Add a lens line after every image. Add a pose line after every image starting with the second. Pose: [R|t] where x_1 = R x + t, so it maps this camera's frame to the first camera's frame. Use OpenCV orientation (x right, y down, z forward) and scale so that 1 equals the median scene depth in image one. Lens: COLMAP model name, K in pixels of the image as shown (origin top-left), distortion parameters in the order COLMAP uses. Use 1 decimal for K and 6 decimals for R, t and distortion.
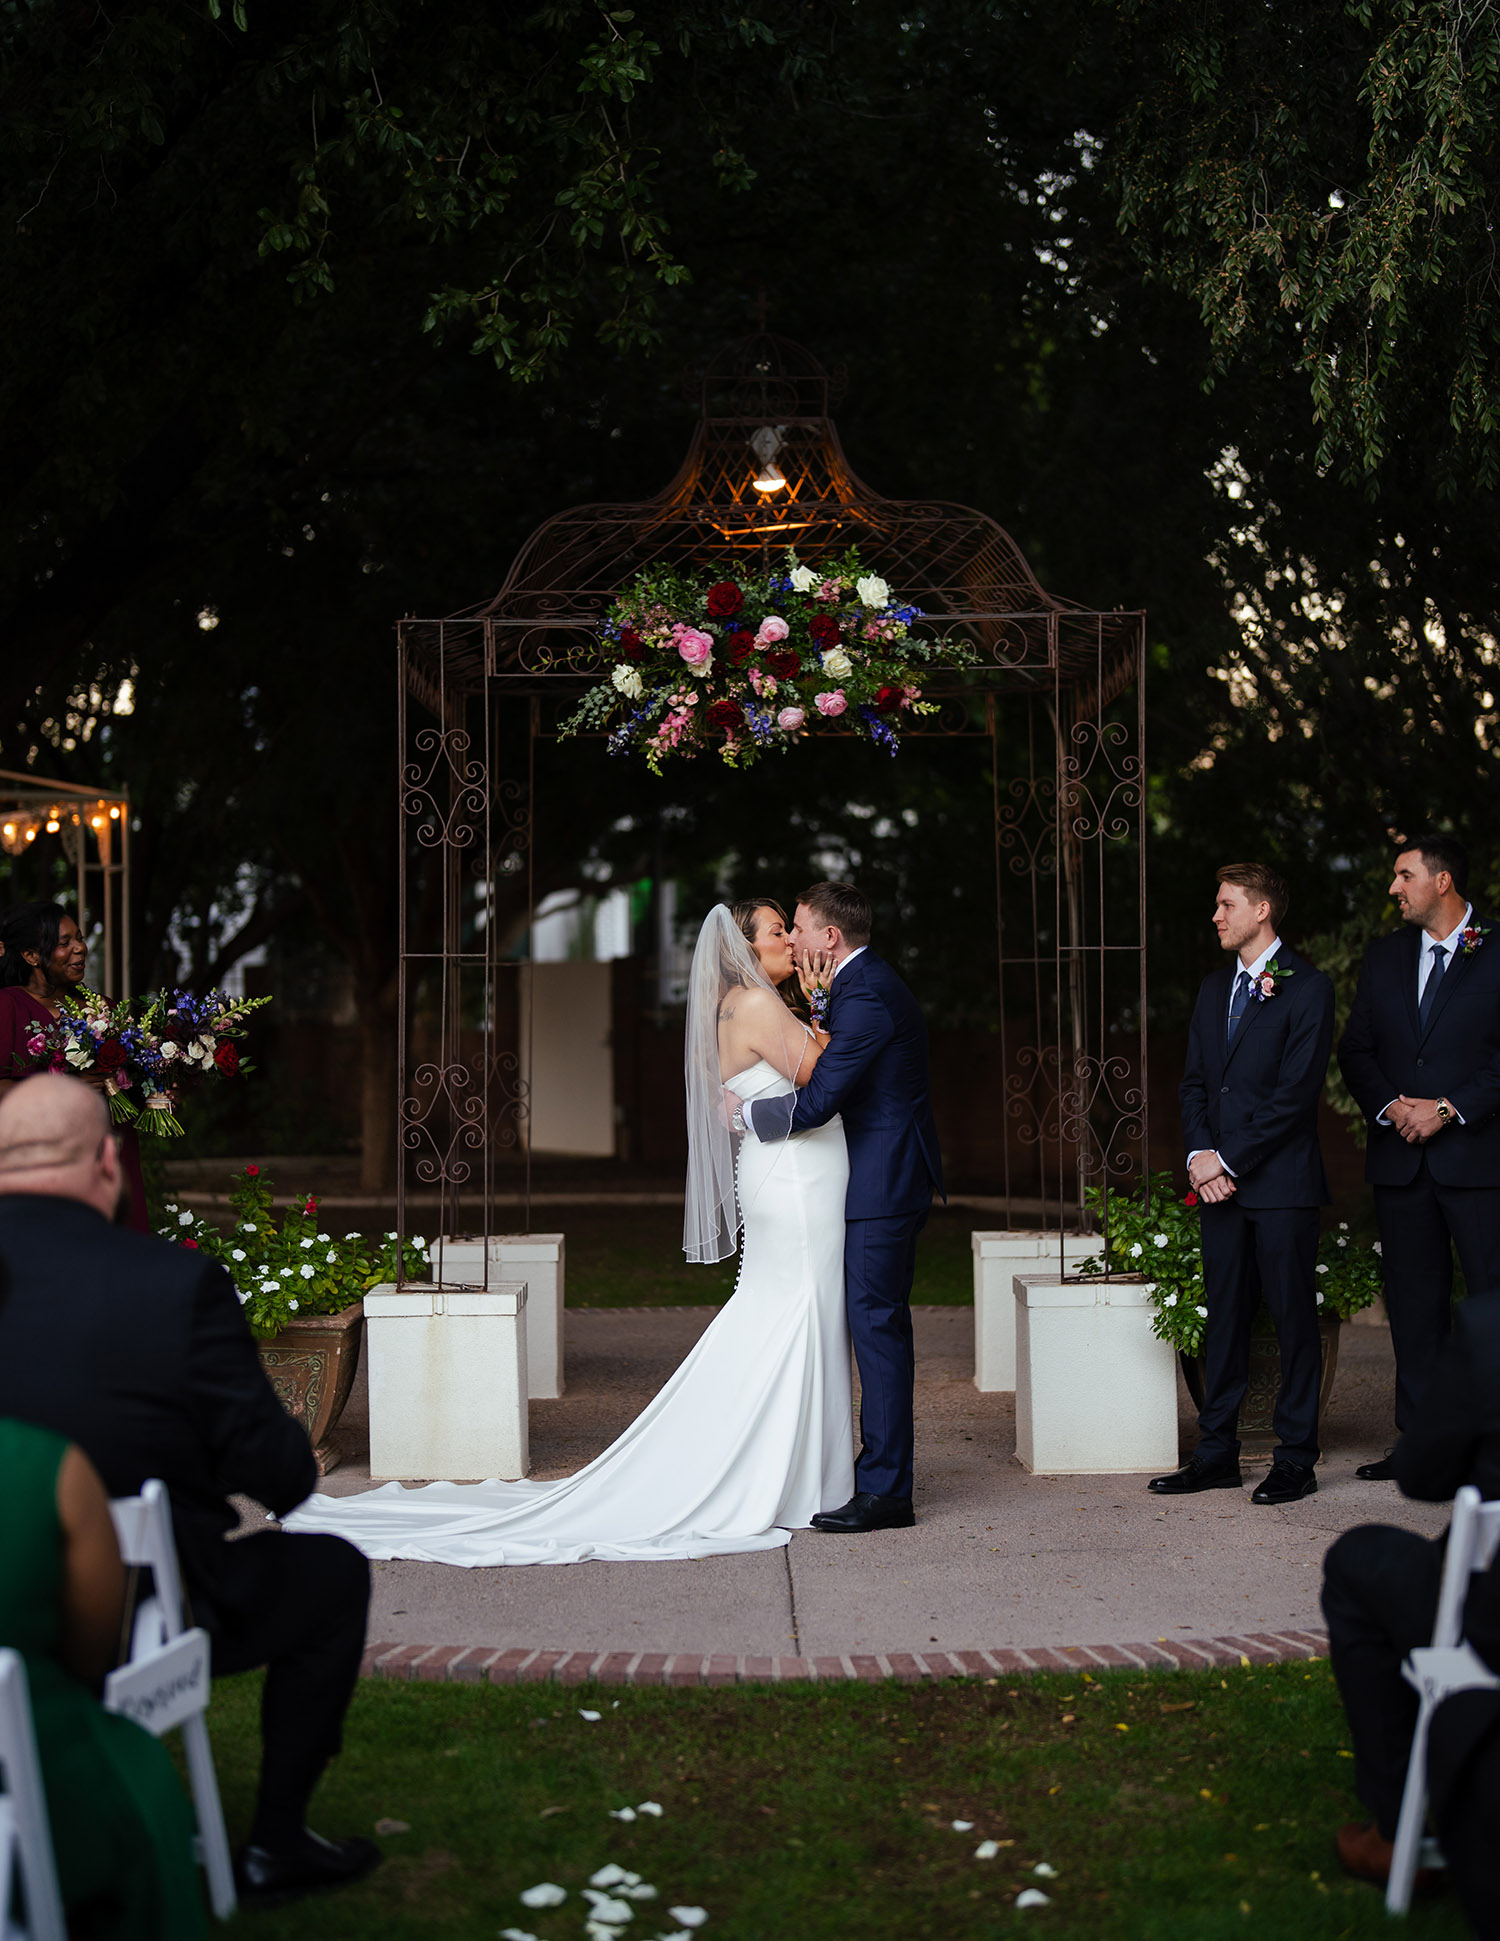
lens RADIAL K [[3684.4, 0, 795.1], [0, 3684.4, 967.0], [0, 0, 1]] dist [0.010824, 0.082481]
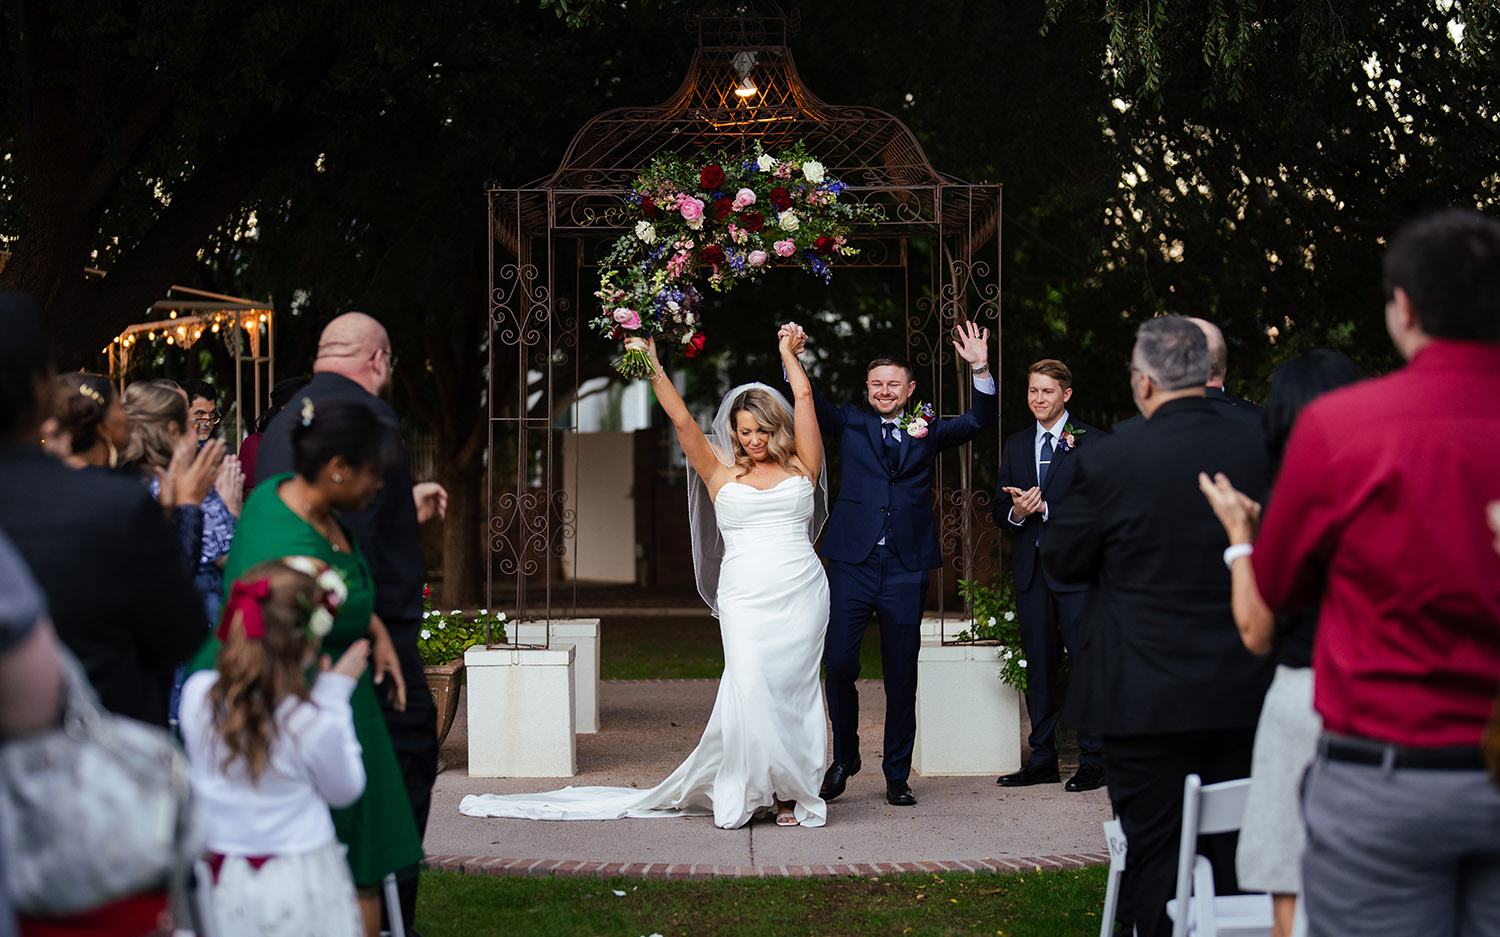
lens RADIAL K [[3553.6, 0, 750.0], [0, 3553.6, 468.5], [0, 0, 1]] dist [0.009124, 0.005236]
pose [[0.999846, 0.003466, -0.017185, 0.020492], [-0.003410, 0.999989, 0.003267, 0.011463], [0.017196, -0.003208, 0.999847, -0.410360]]
